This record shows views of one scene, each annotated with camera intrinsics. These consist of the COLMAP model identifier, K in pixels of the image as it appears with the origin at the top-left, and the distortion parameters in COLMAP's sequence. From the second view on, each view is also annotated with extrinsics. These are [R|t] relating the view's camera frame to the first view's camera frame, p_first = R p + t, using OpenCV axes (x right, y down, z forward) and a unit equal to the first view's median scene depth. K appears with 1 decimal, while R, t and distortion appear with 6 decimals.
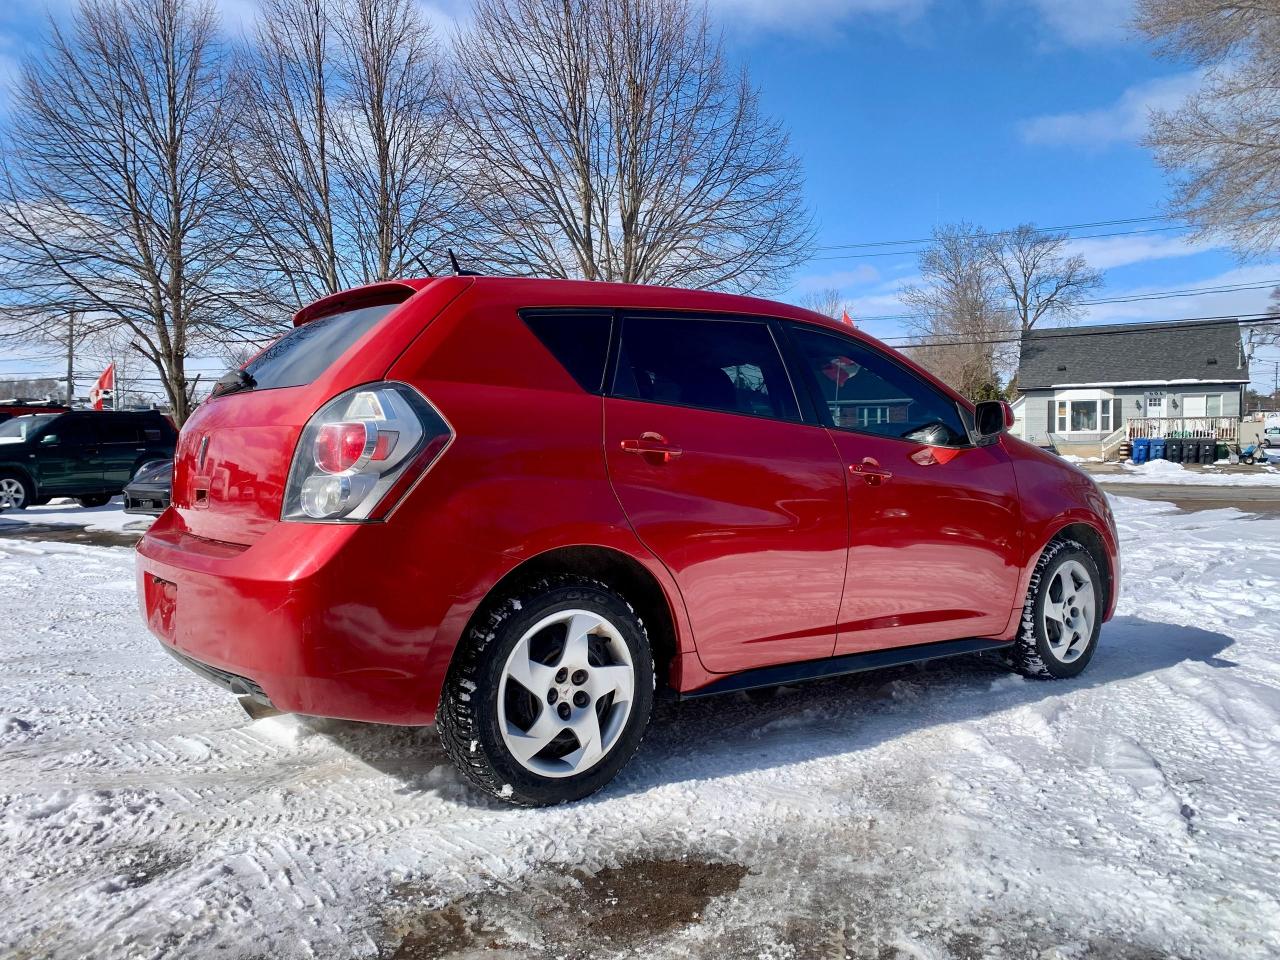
lens RADIAL K [[972.4, 0, 630.4], [0, 972.4, 478.6], [0, 0, 1]] dist [0.012568, 0.000587]
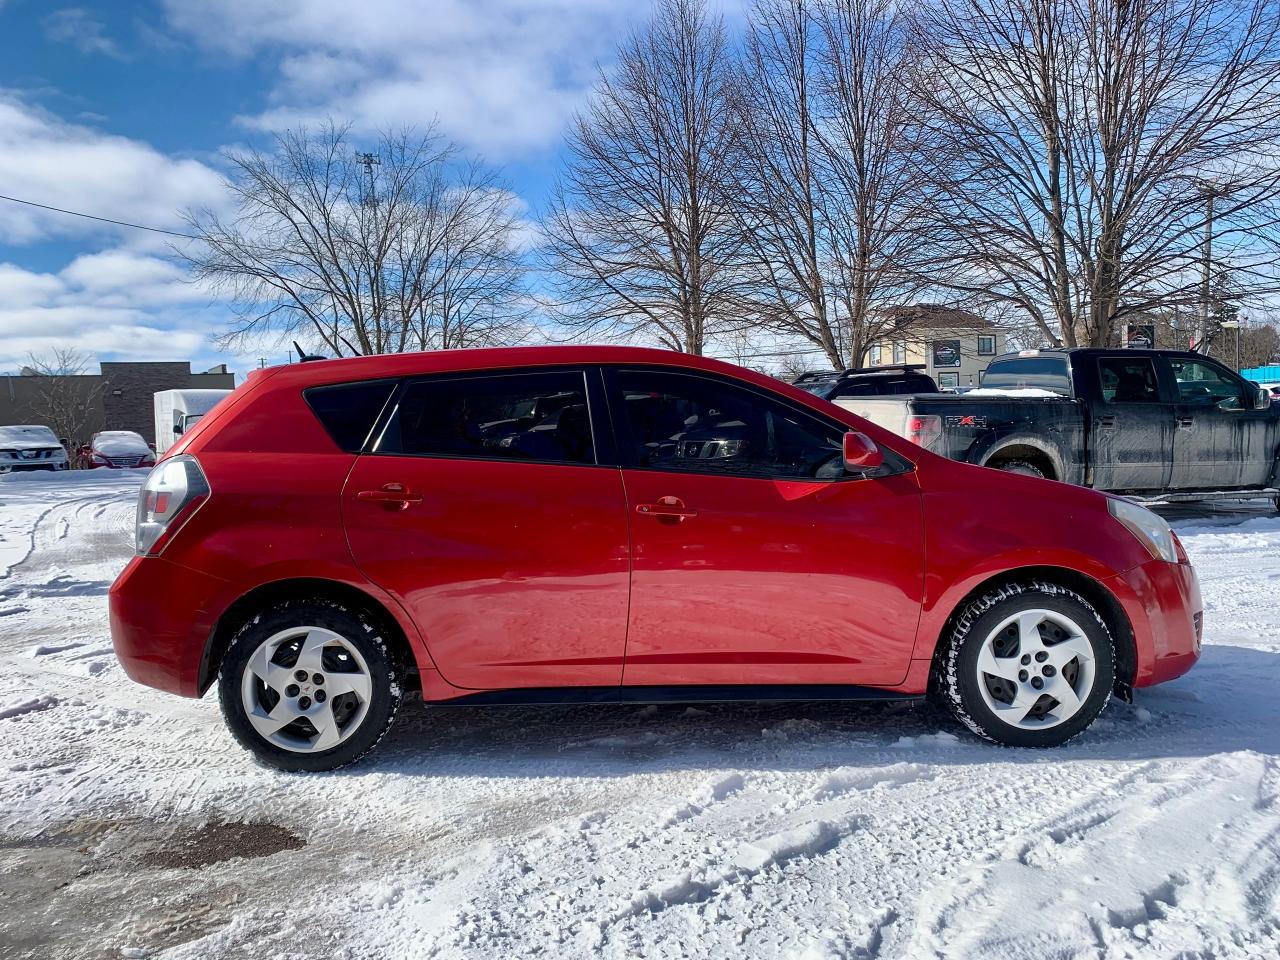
lens RADIAL K [[972.2, 0, 629.3], [0, 972.2, 480.6], [0, 0, 1]] dist [0.014483, -0.001485]
pose [[0.808797, 0.006822, -0.588048, 1.045544], [0.020811, 0.998974, 0.040213, -0.102949], [0.587719, -0.044762, 0.807826, 0.208719]]
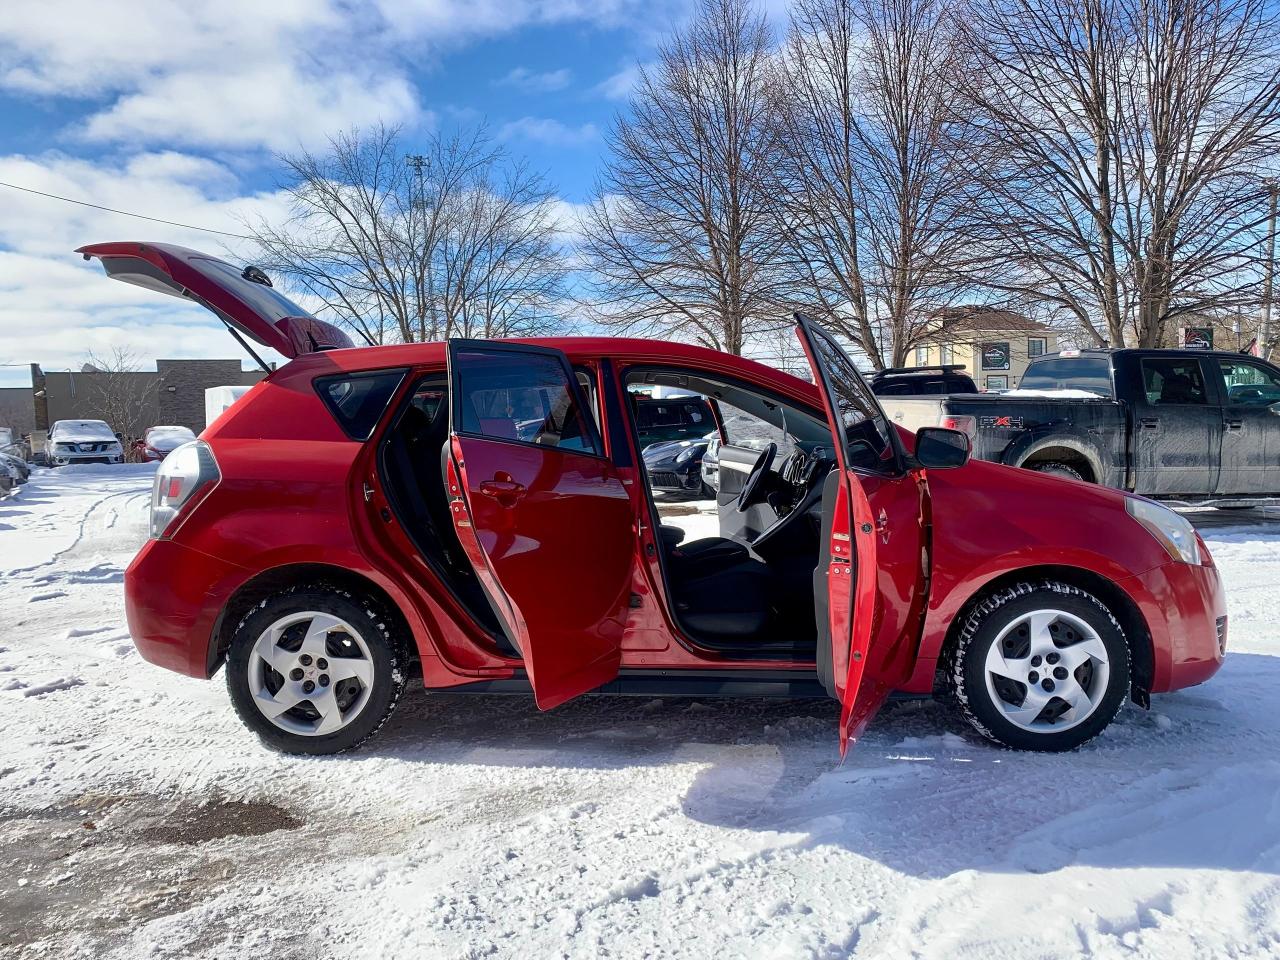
lens RADIAL K [[972.4, 0, 630.4], [0, 972.4, 478.6], [0, 0, 1]] dist [0.012568, 0.000587]
pose [[0.775486, 0.013669, -0.631217, 1.098862], [0.009565, 0.999396, 0.033394, -0.085068], [0.631292, -0.031934, 0.774887, 0.253045]]
